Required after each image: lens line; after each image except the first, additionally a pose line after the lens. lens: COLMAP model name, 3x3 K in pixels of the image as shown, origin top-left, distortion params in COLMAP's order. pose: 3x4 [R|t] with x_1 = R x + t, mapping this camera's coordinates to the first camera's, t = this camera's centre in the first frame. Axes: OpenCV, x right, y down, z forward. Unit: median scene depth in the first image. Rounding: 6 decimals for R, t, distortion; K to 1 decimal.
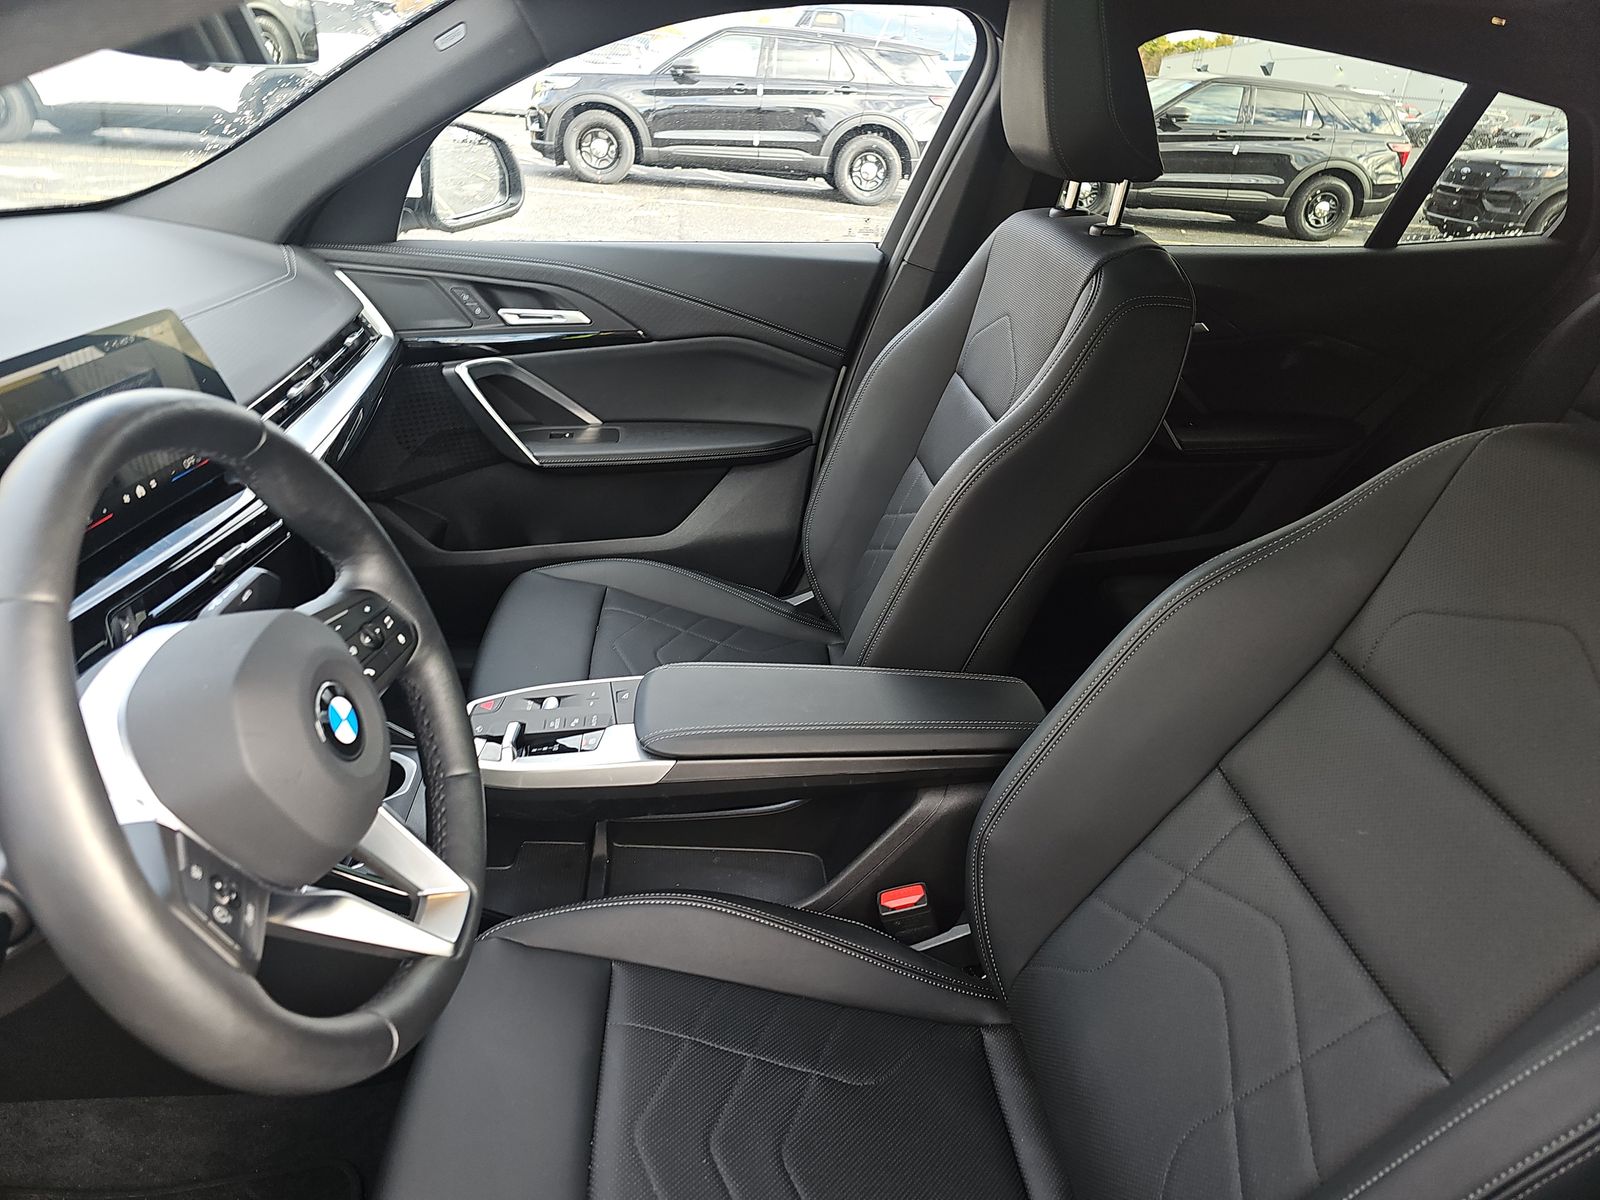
lens RADIAL K [[1044.2, 0, 800.0], [0, 1044.2, 600.0], [0, 0, 1]] dist [0.049637, -0.045543]
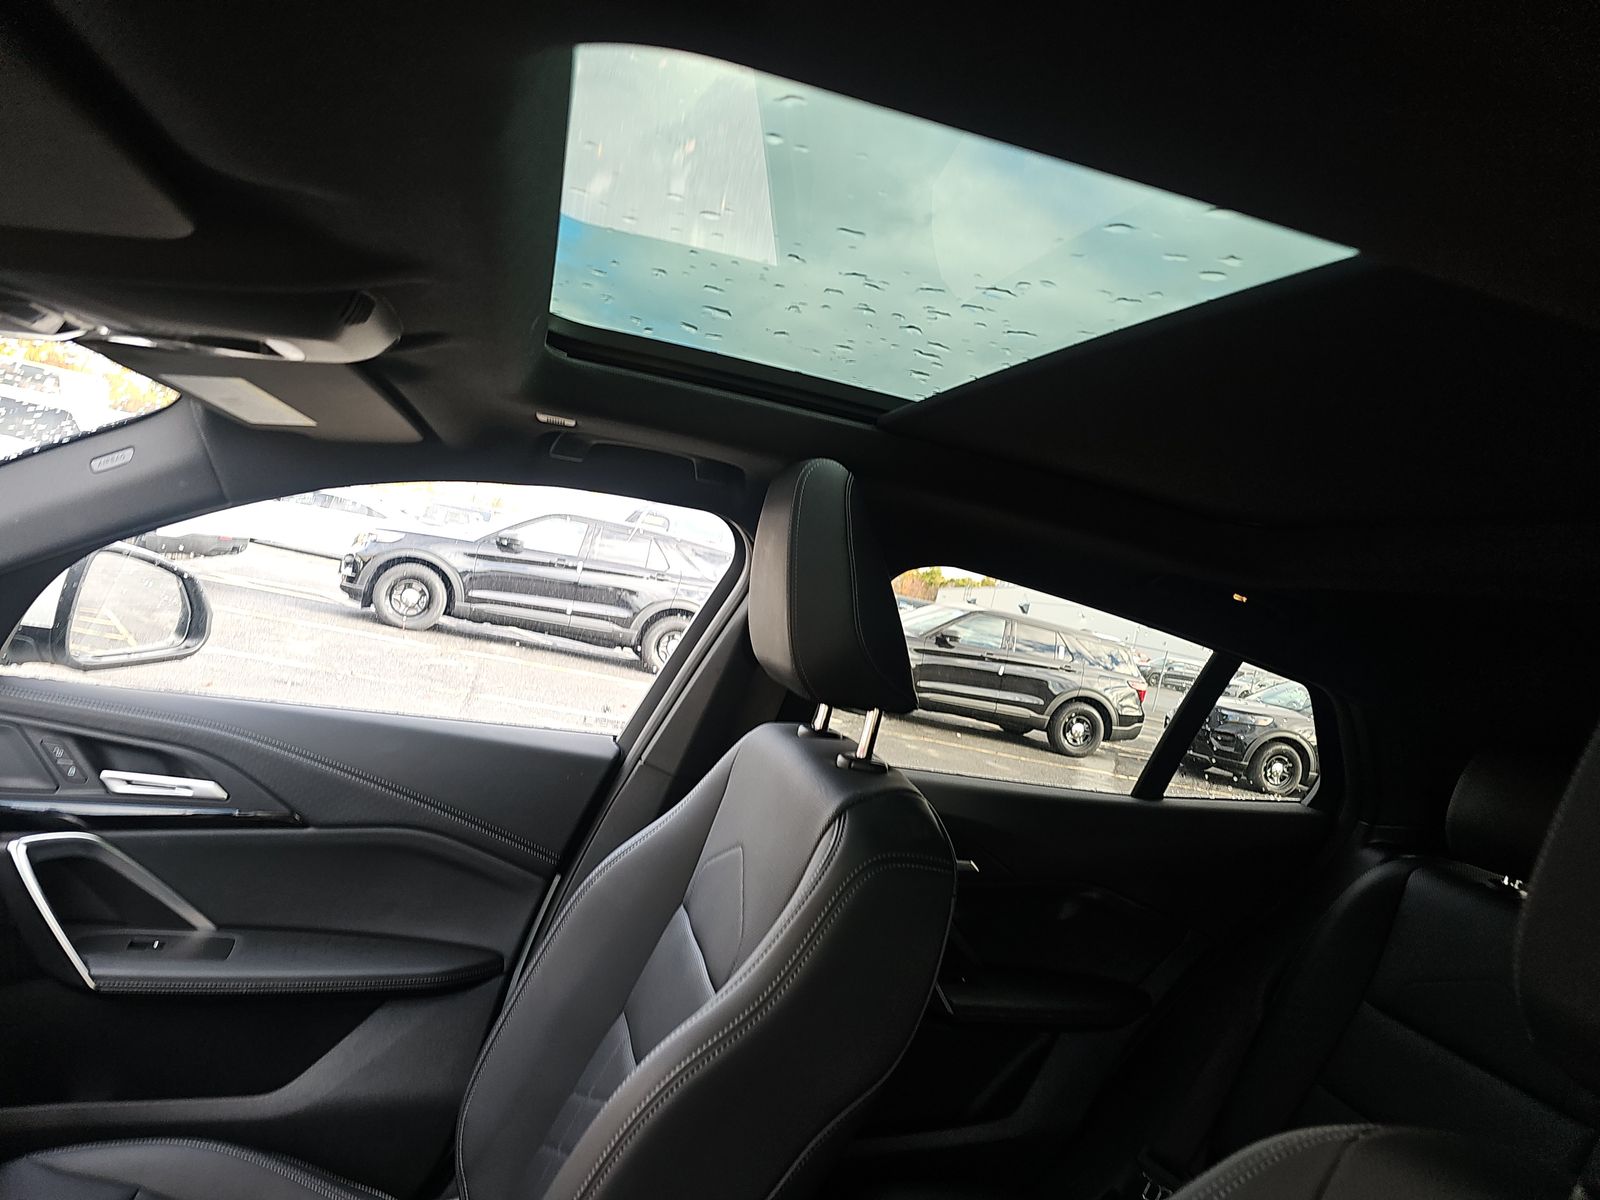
lens RADIAL K [[1044.2, 0, 800.0], [0, 1044.2, 600.0], [0, 0, 1]] dist [0.049637, -0.045543]
pose [[0.978498, 0.123632, 0.165098, 0.014011], [-0.042578, 0.904281, -0.424809, -0.016810], [-0.201815, 0.408645, 0.890101, 0.031793]]
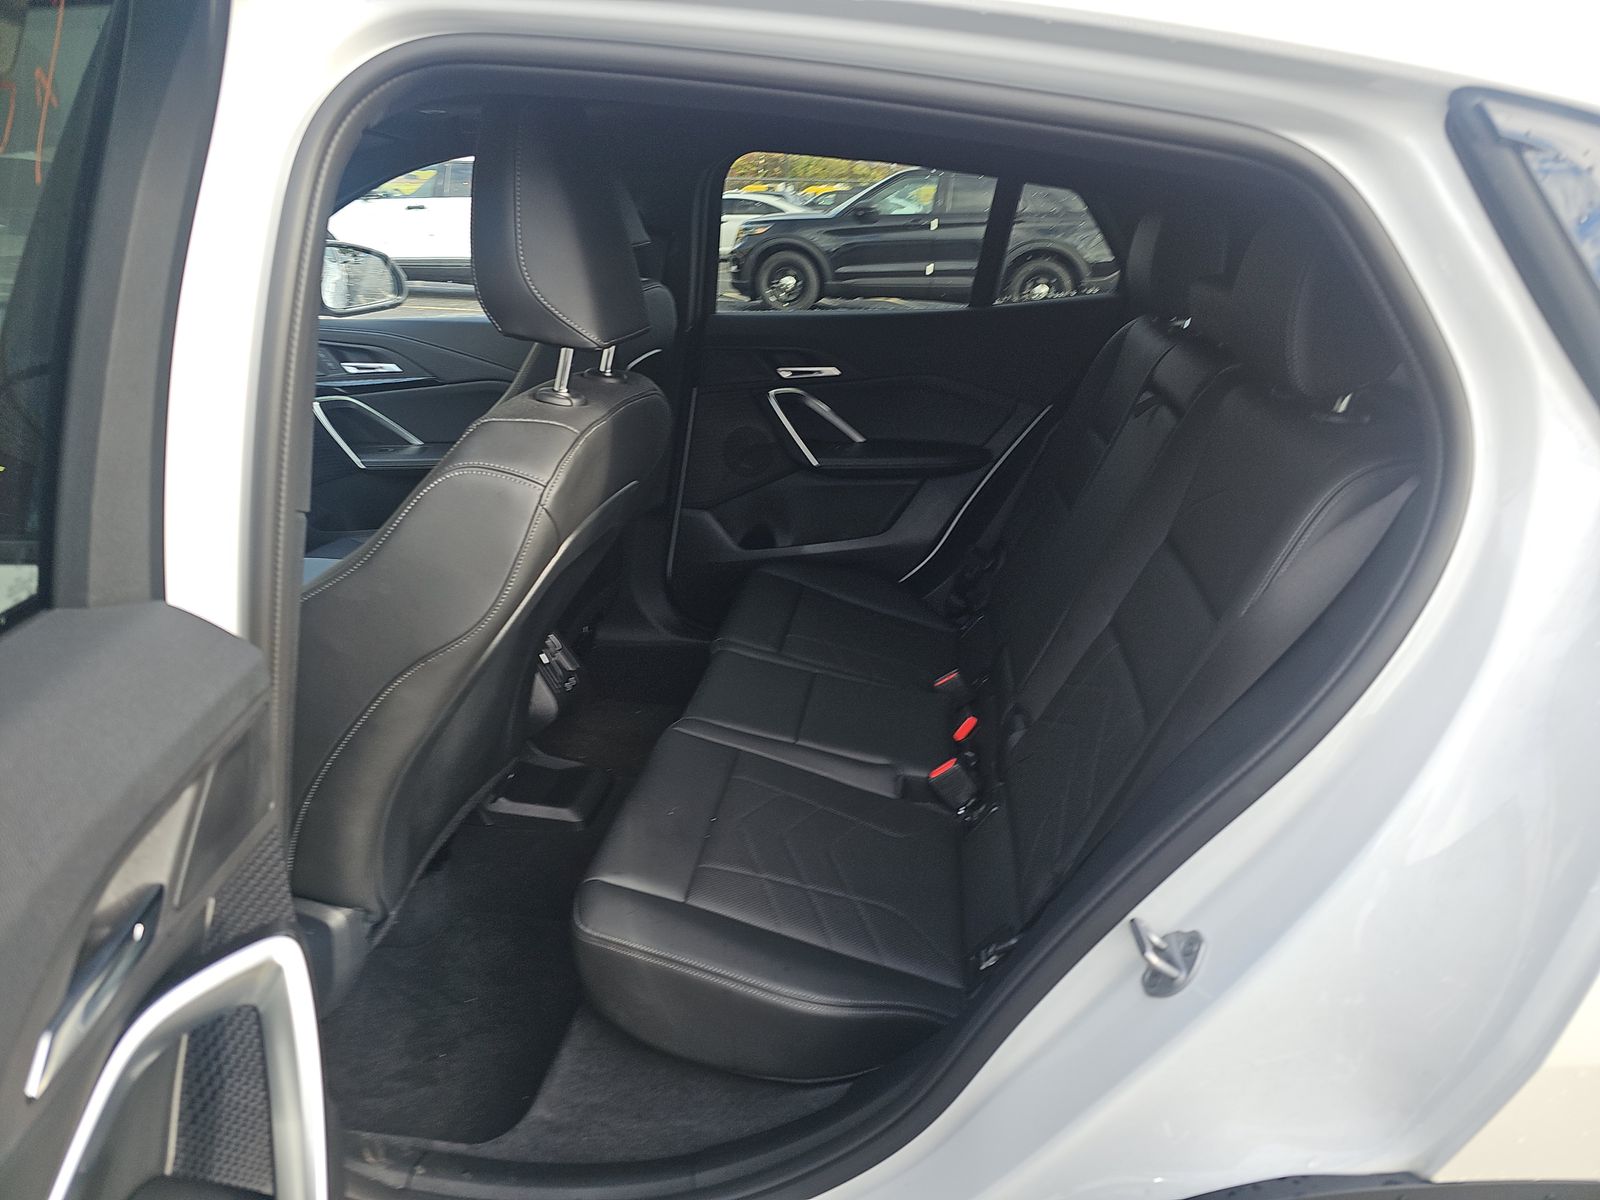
lens RADIAL K [[1058.7, 0, 800.0], [0, 1058.7, 600.0], [0, 0, 1]] dist [0.095536, -0.046433]
pose [[0.969431, 0.030561, -0.243455, 0.144805], [-0.059632, 0.991810, -0.112949, 0.037885], [0.238009, 0.124013, 0.963313, -0.054349]]
